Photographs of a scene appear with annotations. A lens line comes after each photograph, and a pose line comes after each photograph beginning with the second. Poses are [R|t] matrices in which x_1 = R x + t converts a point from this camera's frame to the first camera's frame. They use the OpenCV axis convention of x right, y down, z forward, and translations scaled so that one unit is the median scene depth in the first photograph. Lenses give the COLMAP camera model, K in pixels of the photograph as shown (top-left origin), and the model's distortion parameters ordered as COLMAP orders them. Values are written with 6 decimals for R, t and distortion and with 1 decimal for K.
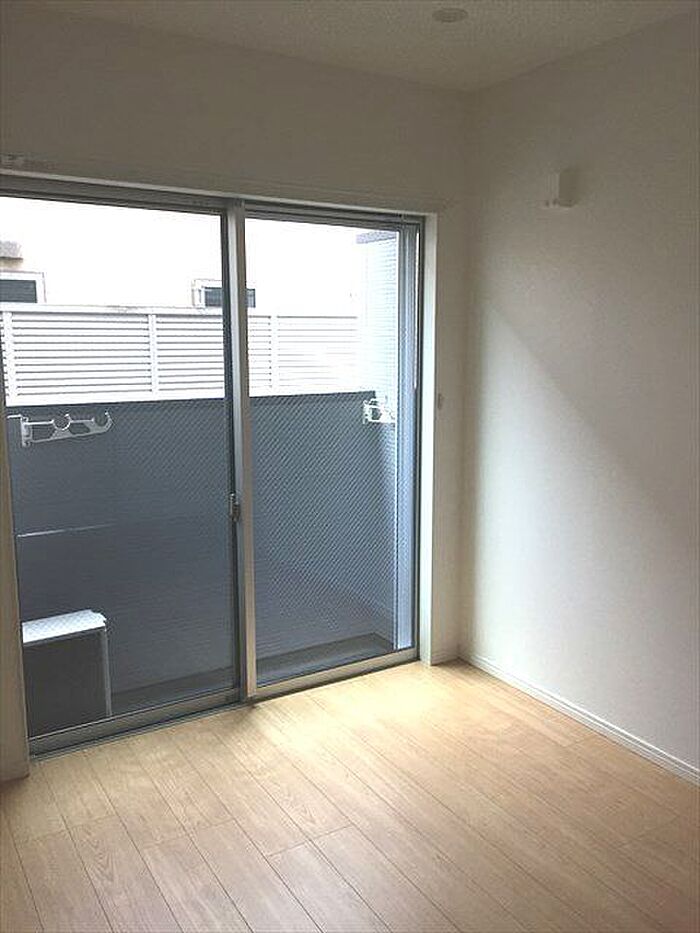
lens RADIAL K [[799.6, 0, 350.0], [0, 799.6, 466.5], [0, 0, 1]] dist [-0.004728, -0.010754]
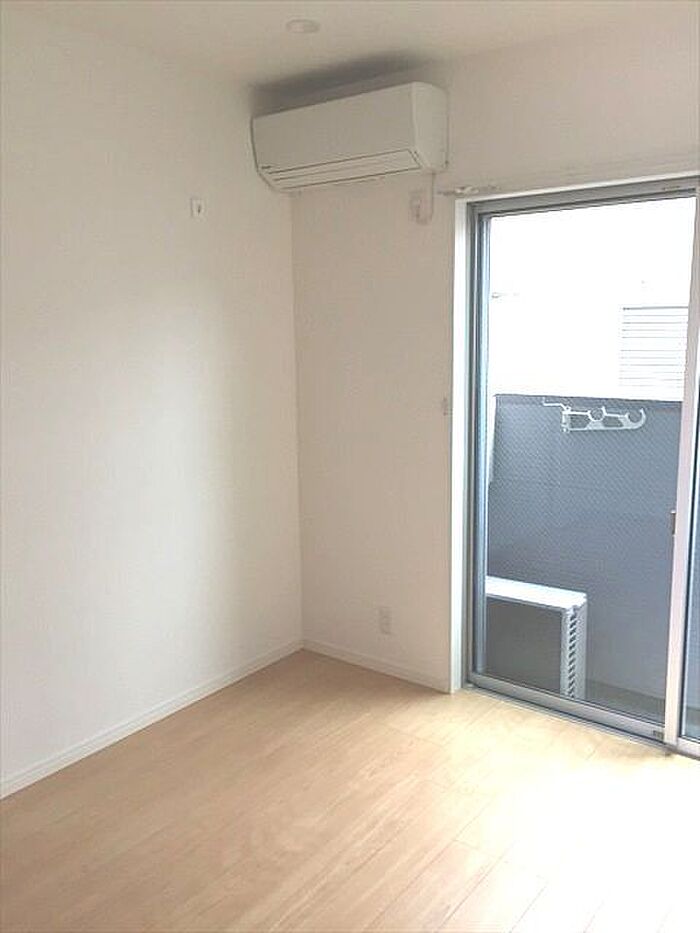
lens RADIAL K [[799.6, 0, 350.0], [0, 799.6, 466.5], [0, 0, 1]] dist [-0.004728, -0.010754]
pose [[0.340159, 0.151958, -0.928009, 0.524722], [-0.148086, 0.983200, 0.106715, -0.052305], [0.928635, 0.101125, 0.356947, 0.326147]]
